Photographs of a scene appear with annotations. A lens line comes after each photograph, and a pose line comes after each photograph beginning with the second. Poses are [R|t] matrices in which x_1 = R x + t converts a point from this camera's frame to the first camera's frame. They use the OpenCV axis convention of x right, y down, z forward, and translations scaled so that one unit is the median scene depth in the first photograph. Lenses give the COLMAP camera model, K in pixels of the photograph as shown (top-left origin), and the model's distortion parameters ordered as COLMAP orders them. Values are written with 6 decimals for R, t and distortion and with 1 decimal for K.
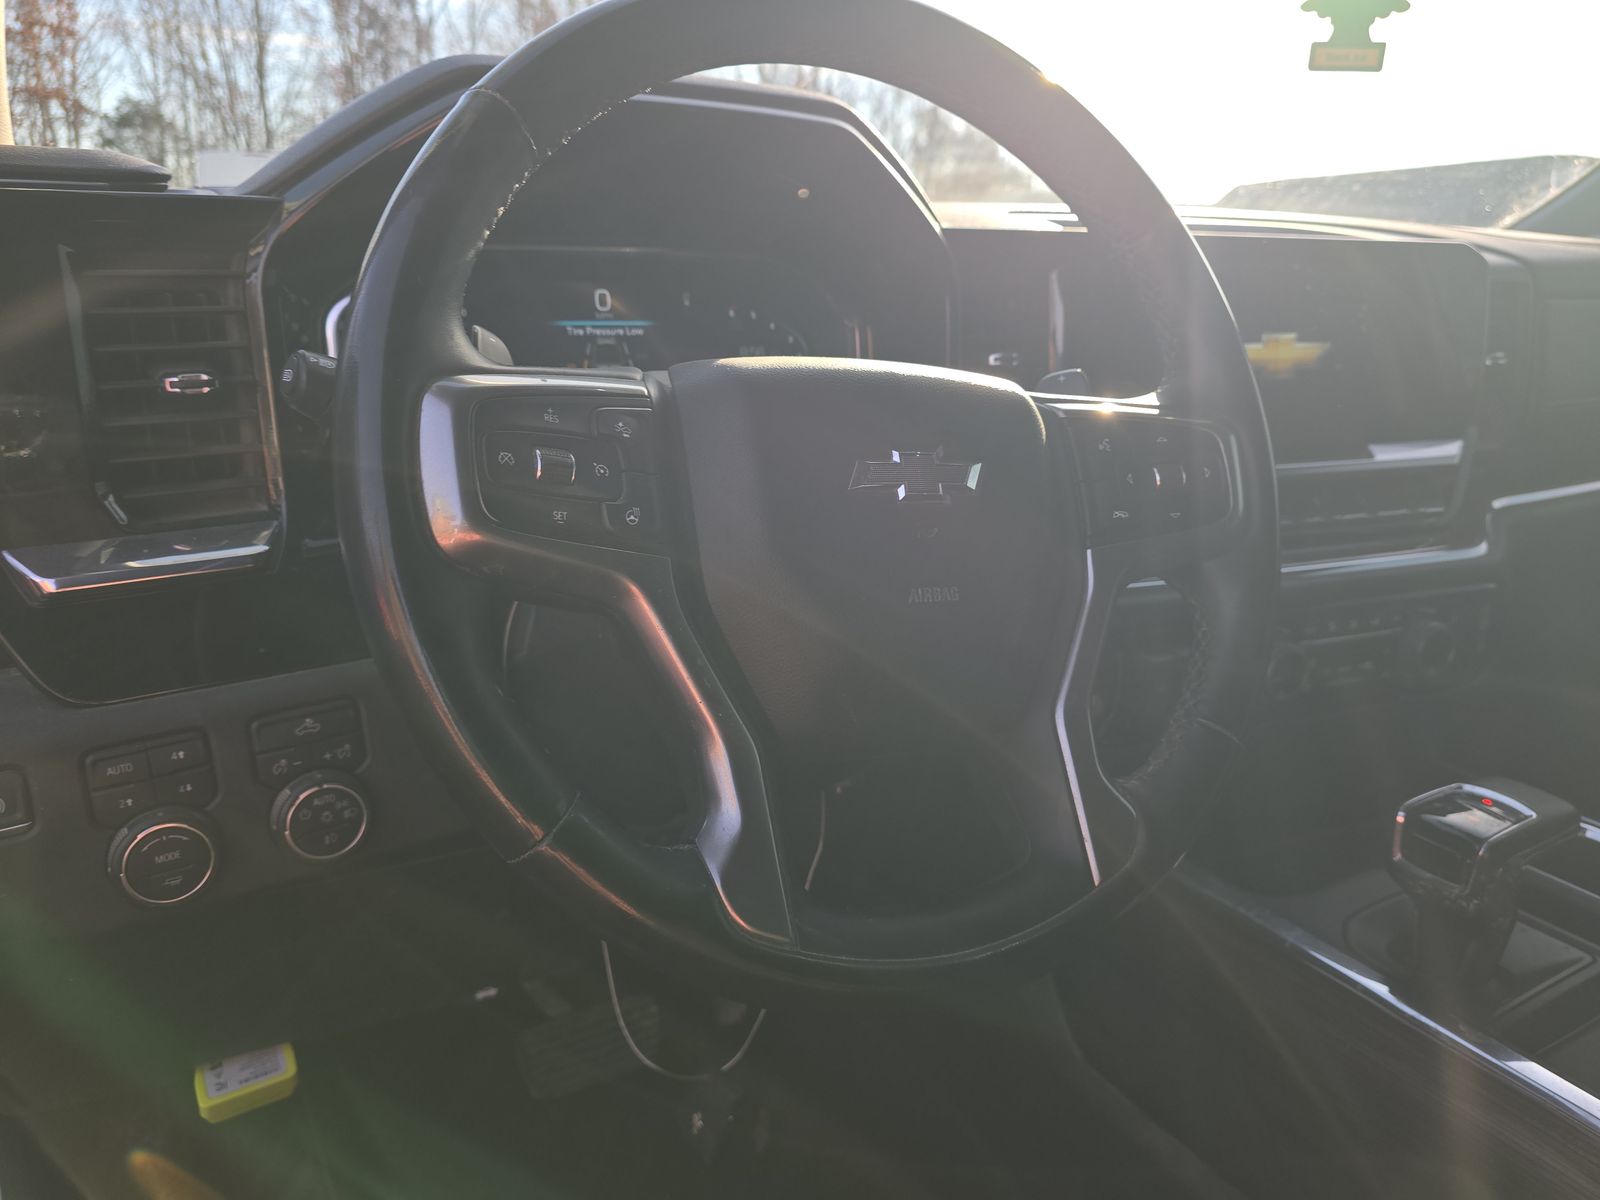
lens RADIAL K [[1114.1, 0, 848.9], [0, 1114.1, 561.4], [0, 0, 1]] dist [0.020062, -0.009788]
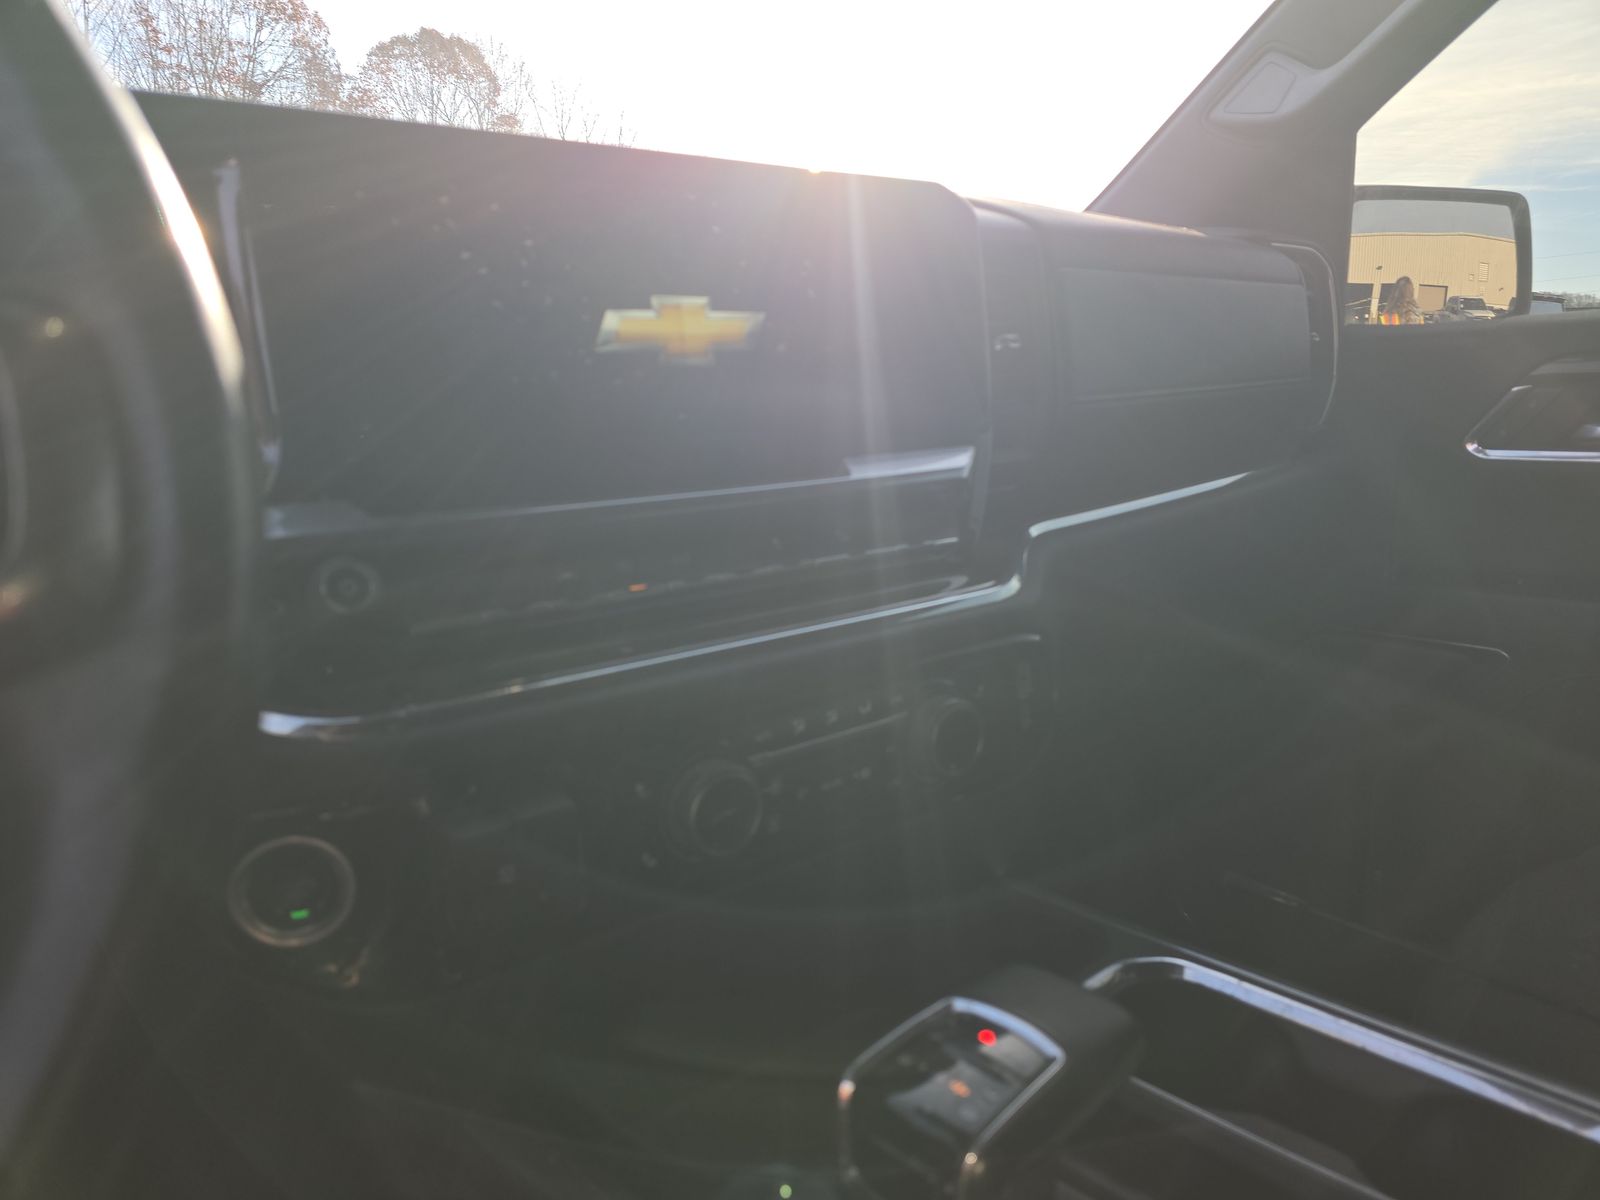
lens RADIAL K [[1114.1, 0, 791.9], [0, 1114.1, 611.4], [0, 0, 1]] dist [0.020062, -0.009788]
pose [[0.965966, -0.111096, 0.233597, 0.273317], [0.125341, 0.991000, -0.046997, 0.020746], [-0.226273, 0.074677, 0.971197, 0.354553]]
